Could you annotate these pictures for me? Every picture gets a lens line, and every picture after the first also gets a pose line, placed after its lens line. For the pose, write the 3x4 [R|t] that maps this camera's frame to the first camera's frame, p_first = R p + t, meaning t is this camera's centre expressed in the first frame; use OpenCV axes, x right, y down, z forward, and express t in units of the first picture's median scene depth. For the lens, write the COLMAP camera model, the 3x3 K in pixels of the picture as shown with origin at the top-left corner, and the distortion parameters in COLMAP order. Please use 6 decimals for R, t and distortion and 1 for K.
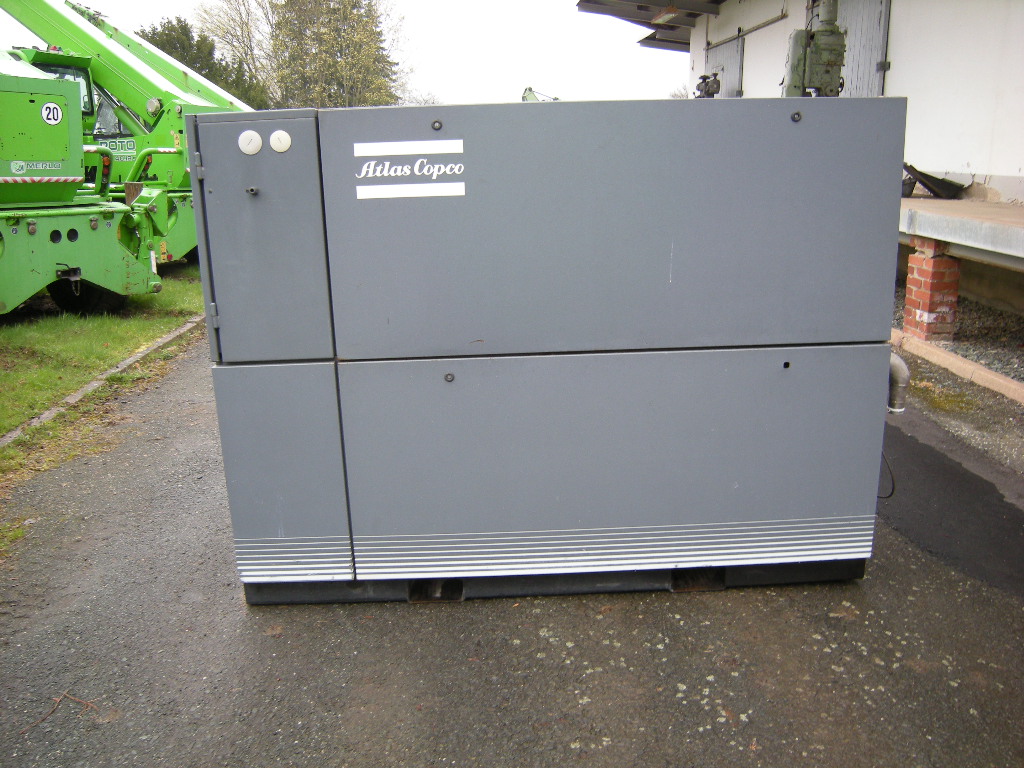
lens RADIAL K [[822.5, 0, 511.3], [0, 822.5, 407.4], [0, 0, 1]] dist [-0.079285, 0.009756]
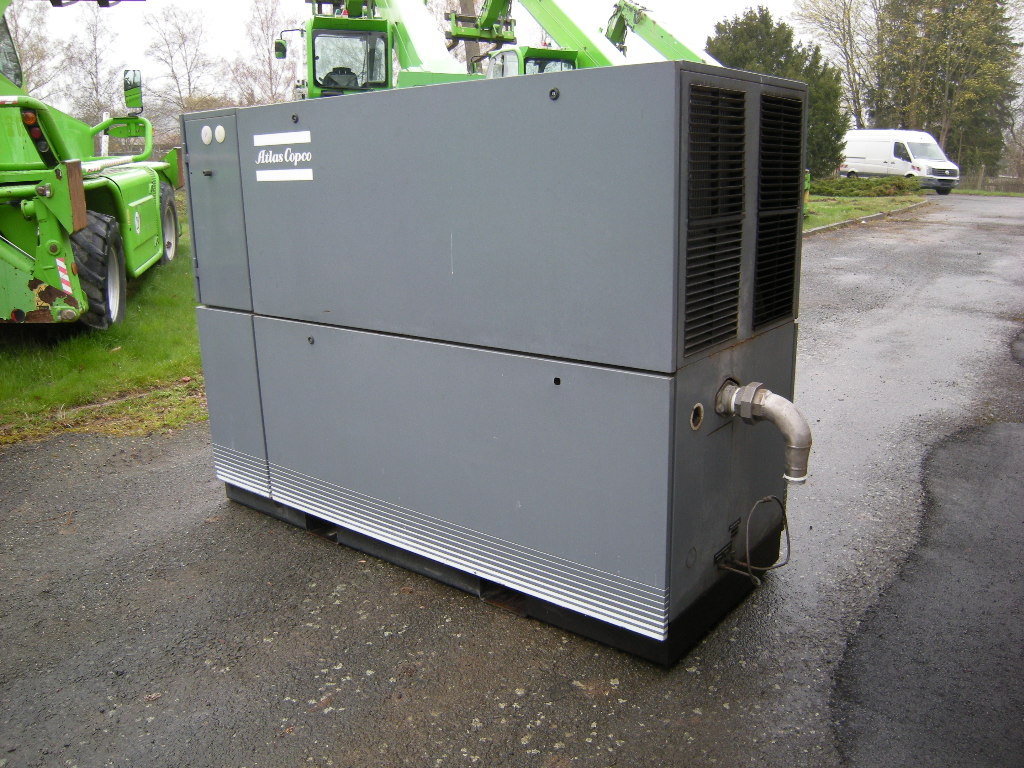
lens RADIAL K [[830.3, 0, 541.6], [0, 830.3, 402.0], [0, 0, 1]] dist [-0.075078, 0.005010]
pose [[0.781062, 0.186369, -0.595993, 0.847290], [-0.183353, 0.980801, 0.066412, -0.084956], [0.596928, 0.057406, 0.800238, 0.275823]]
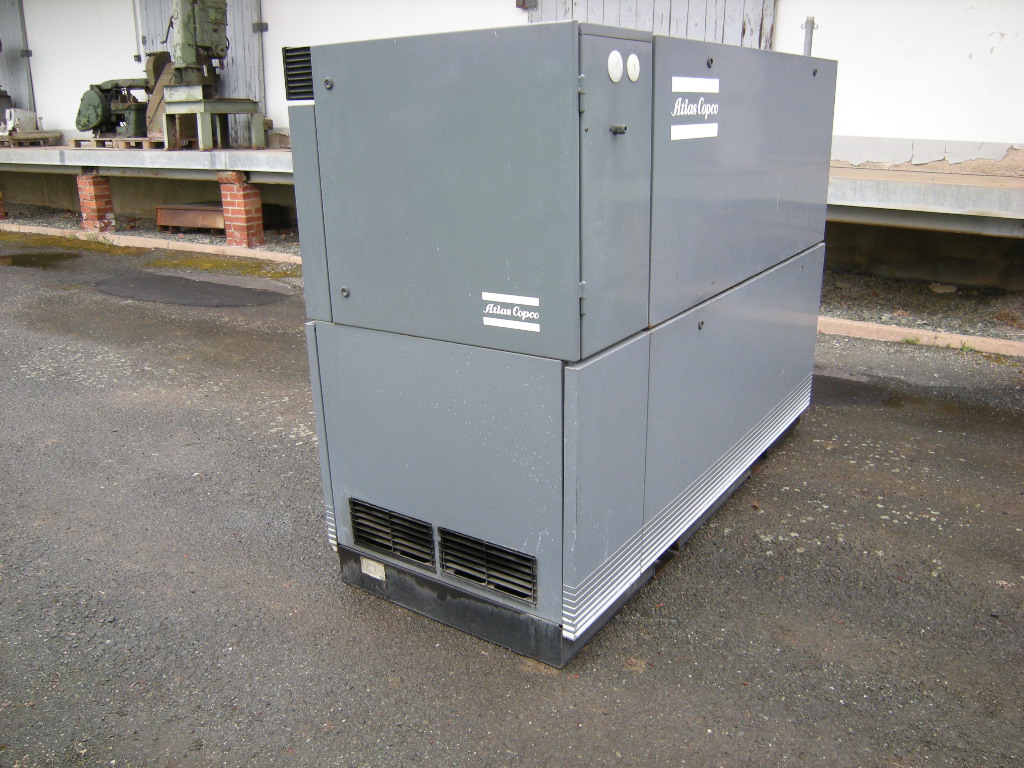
lens RADIAL K [[822.5, 0, 511.3], [0, 822.5, 407.4], [0, 0, 1]] dist [-0.079285, 0.009756]
pose [[0.598140, -0.261123, 0.757657, -0.949929], [0.233952, 0.961139, 0.146556, -0.134902], [-0.766482, 0.089594, 0.635986, 0.549191]]
